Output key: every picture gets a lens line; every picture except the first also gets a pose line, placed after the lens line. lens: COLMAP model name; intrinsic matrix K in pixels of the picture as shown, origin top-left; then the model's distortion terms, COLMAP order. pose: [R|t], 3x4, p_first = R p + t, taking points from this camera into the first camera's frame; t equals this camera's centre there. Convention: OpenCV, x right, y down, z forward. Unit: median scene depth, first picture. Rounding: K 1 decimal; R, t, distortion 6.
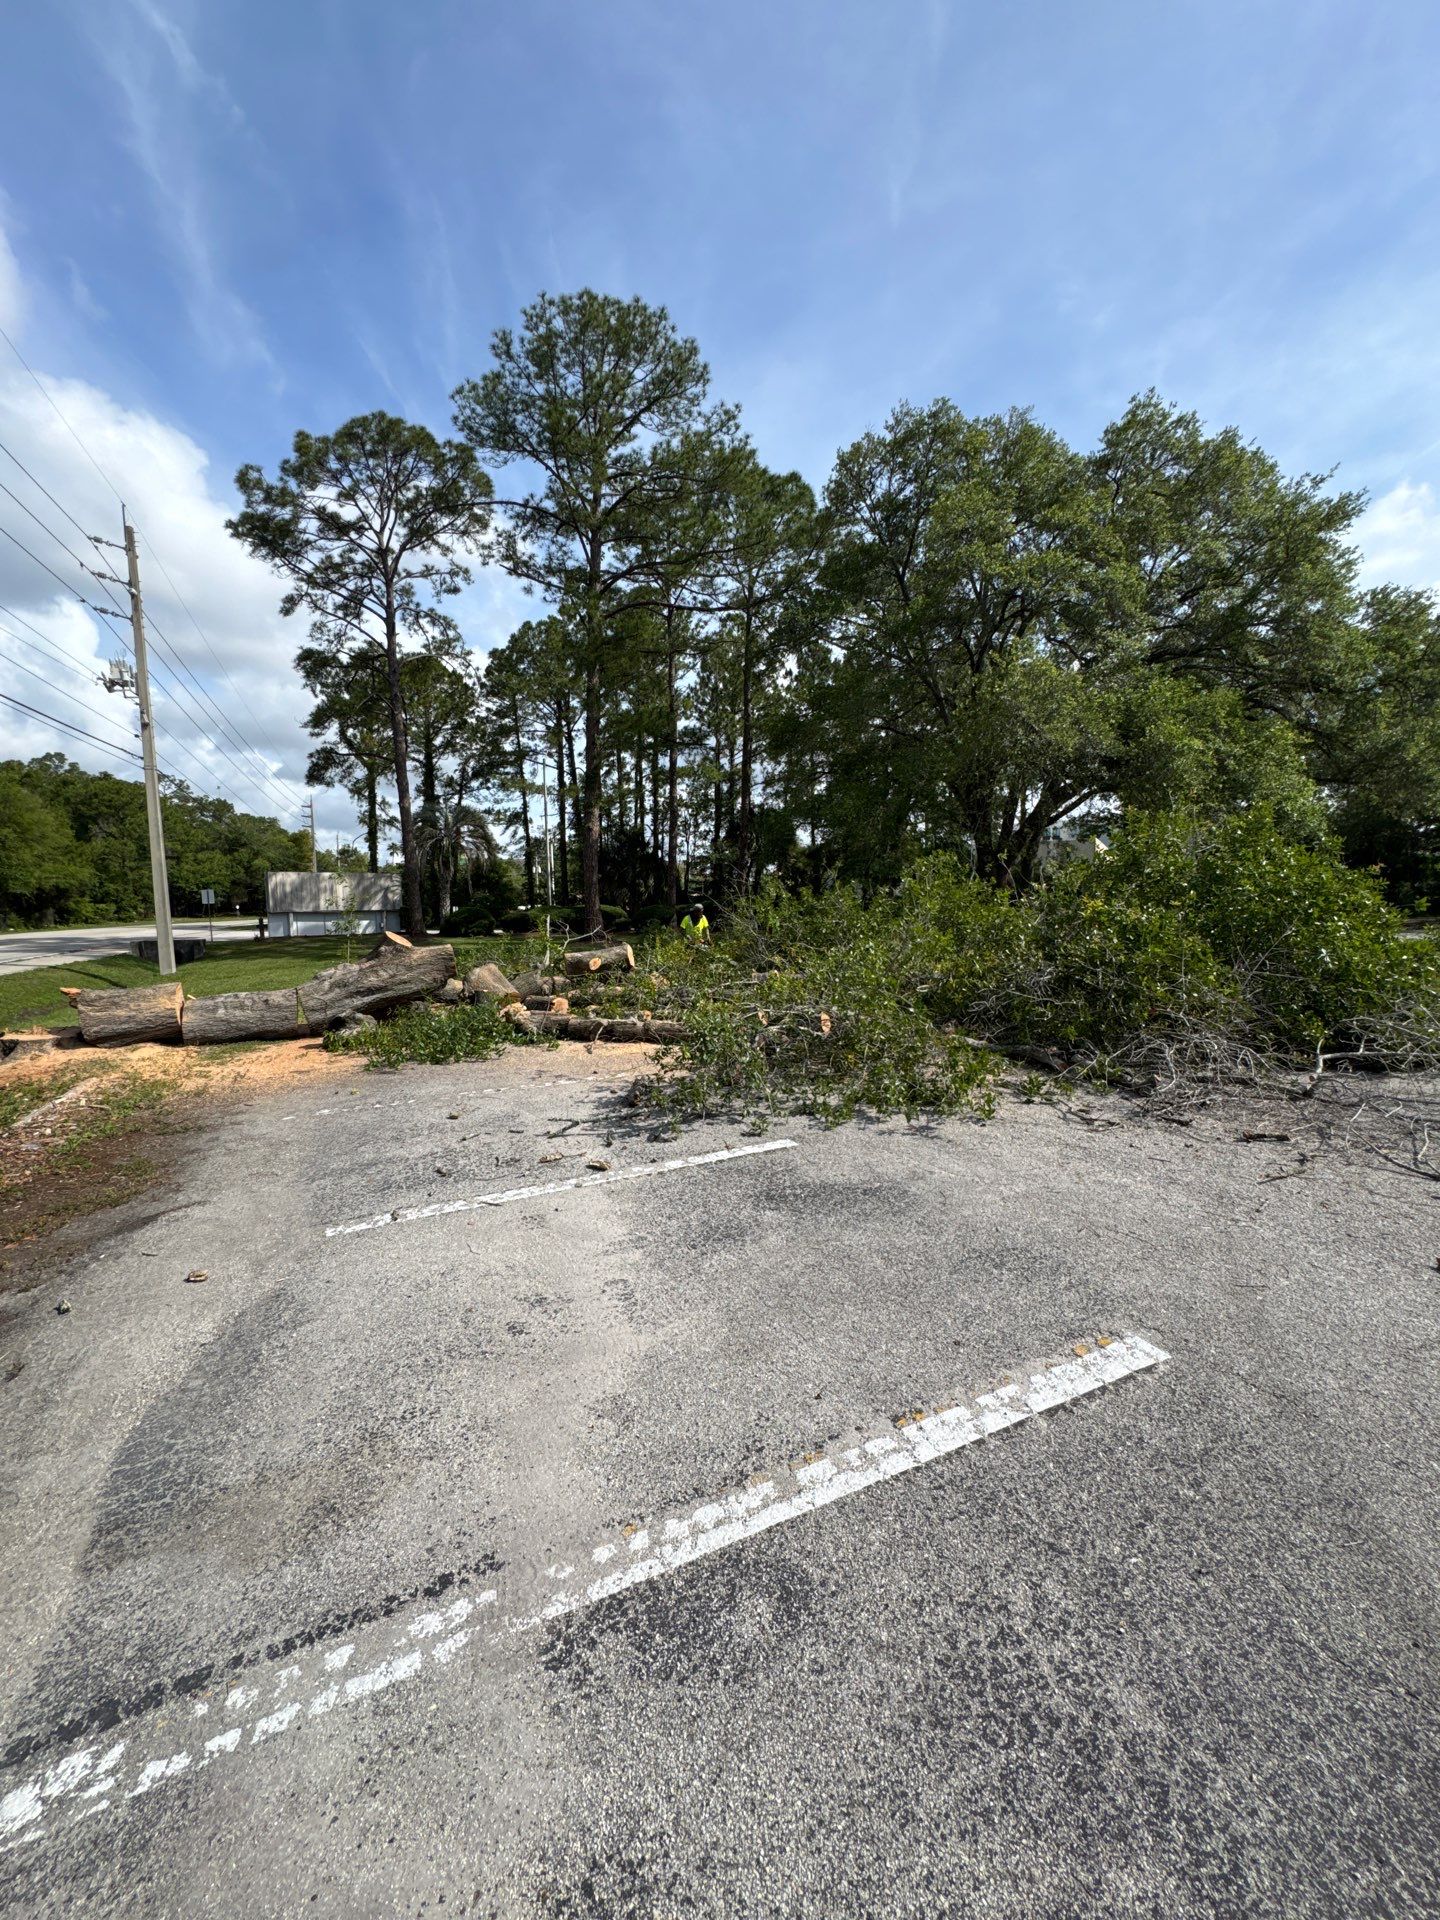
lens RADIAL K [[764.9, 0, 720.0], [0, 764.9, 960.0], [0, 0, 1]] dist [-0.002015, -0.000495]
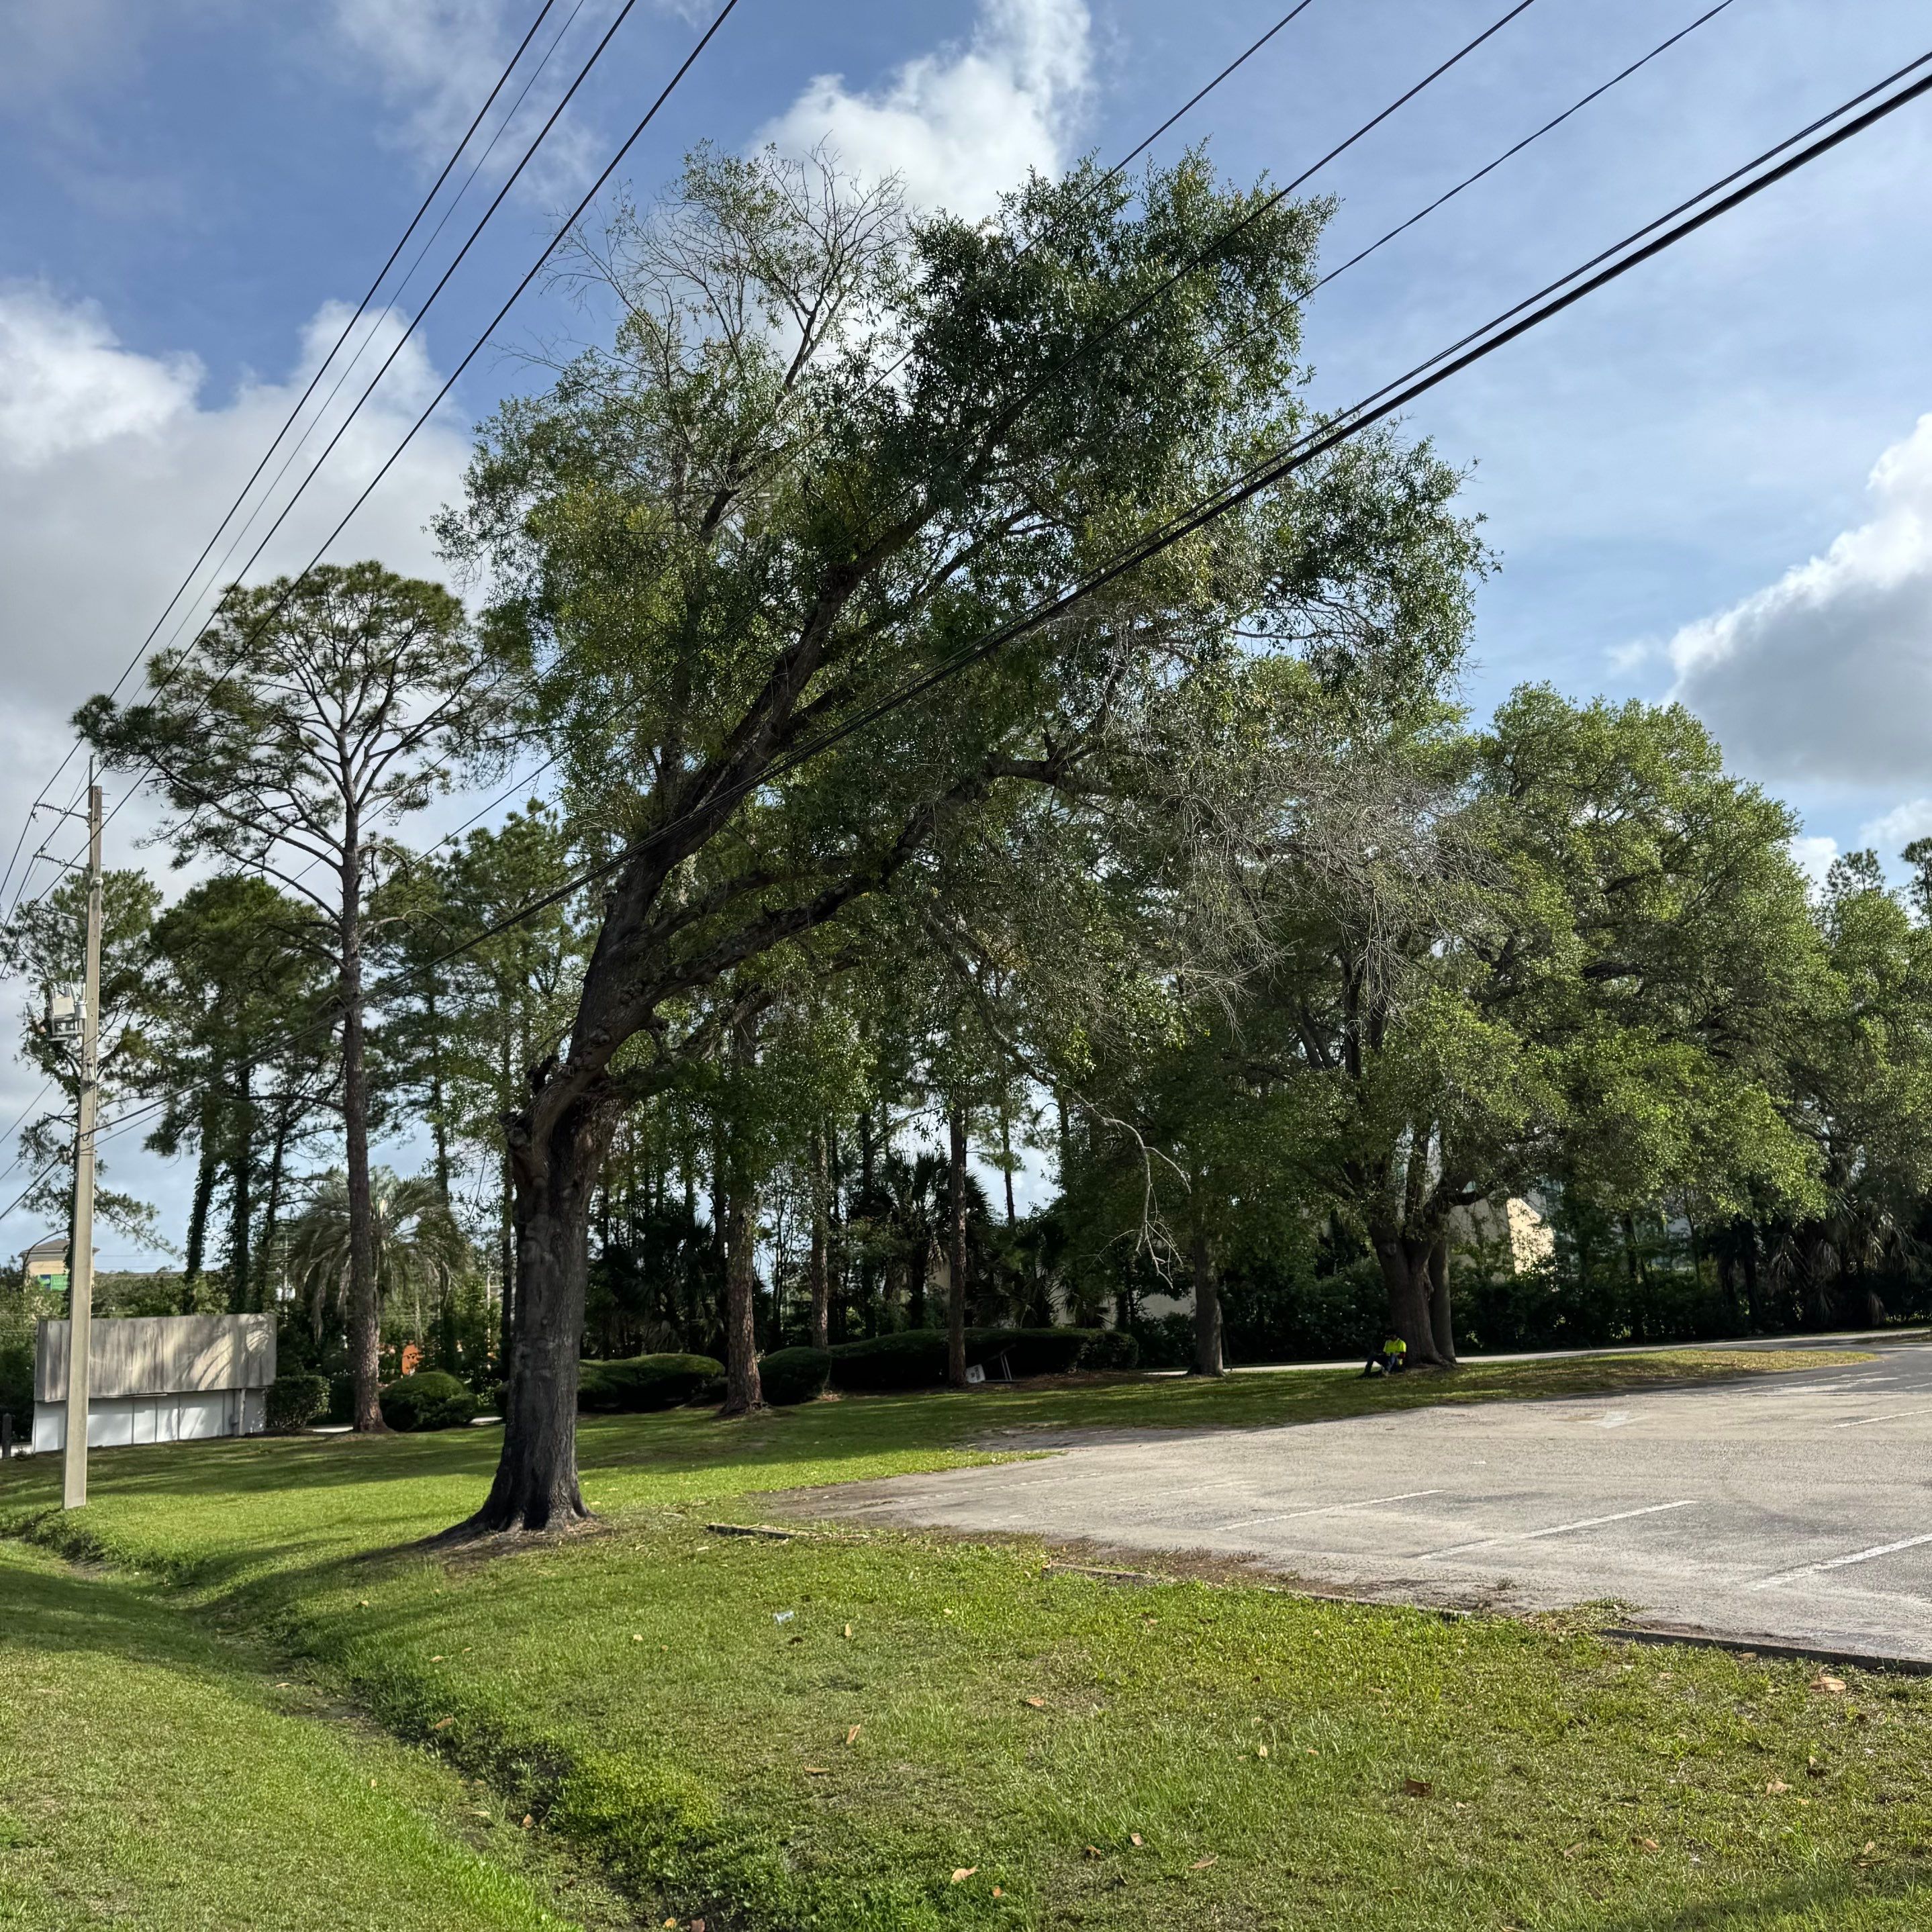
lens RADIAL K [[1827.9, 0, 966.0], [0, 1827.9, 966.0], [0, 0, 1]] dist [0.006320, 0.005947]
pose [[0.984304, -0.005989, 0.176382, -0.235355], [0.054767, 0.960449, -0.273015, 0.030671], [-0.167771, 0.278390, 0.945702, -0.399280]]
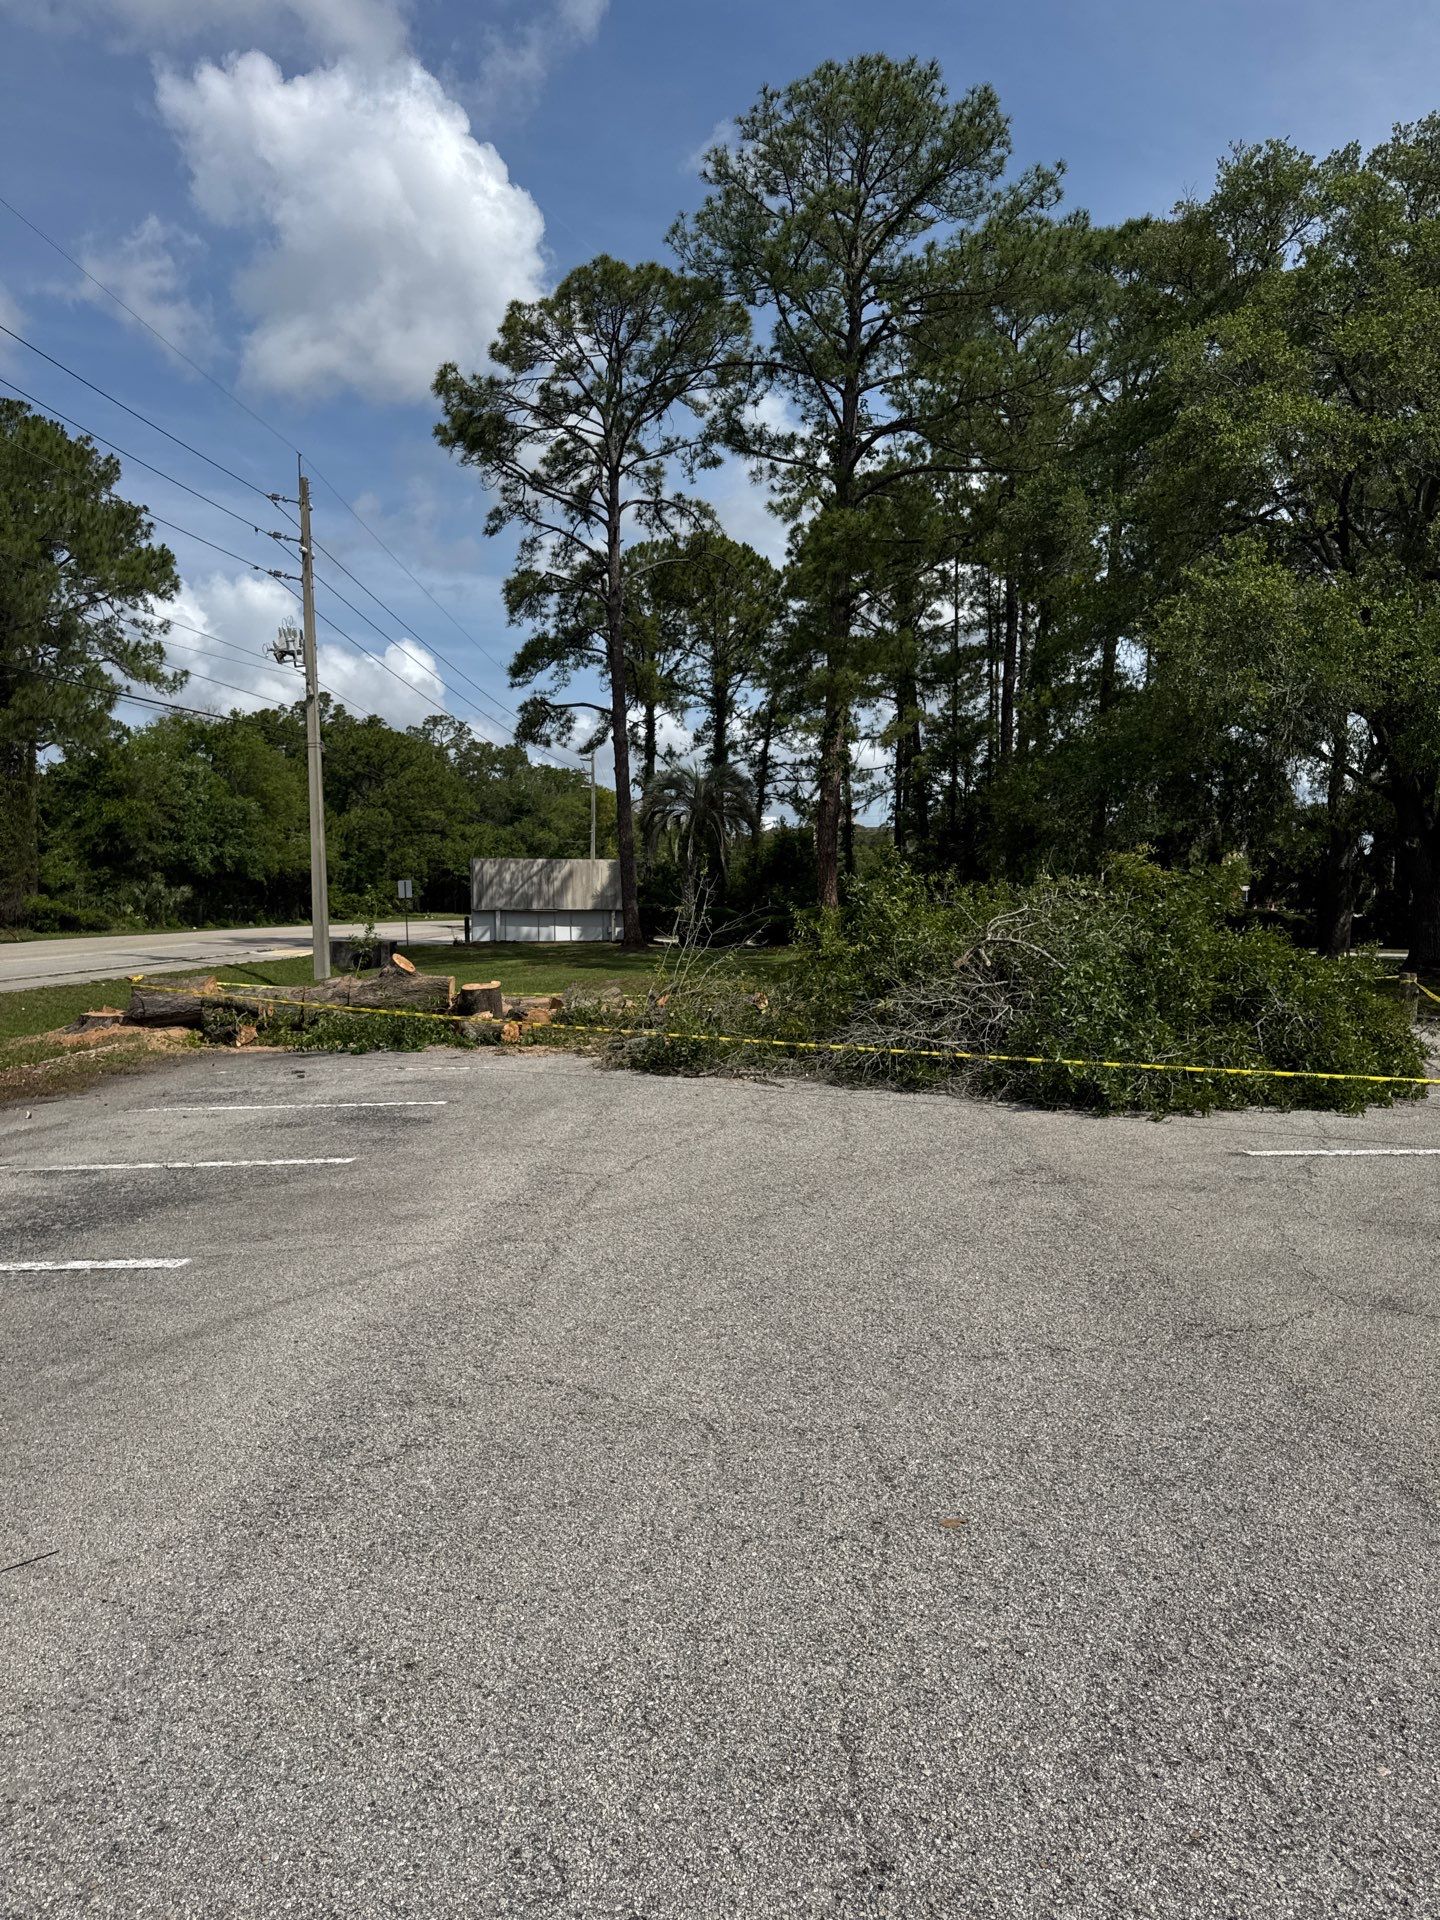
lens RADIAL K [[1348.2, 0, 720.0], [0, 1348.2, 960.0], [0, 0, 1]] dist [0.074357, -0.159778]
pose [[0.904454, 0.032435, -0.425336, 0.263741], [-0.045062, 0.998791, -0.019656, 0.003984], [0.424184, 0.036945, 0.904822, -0.155895]]
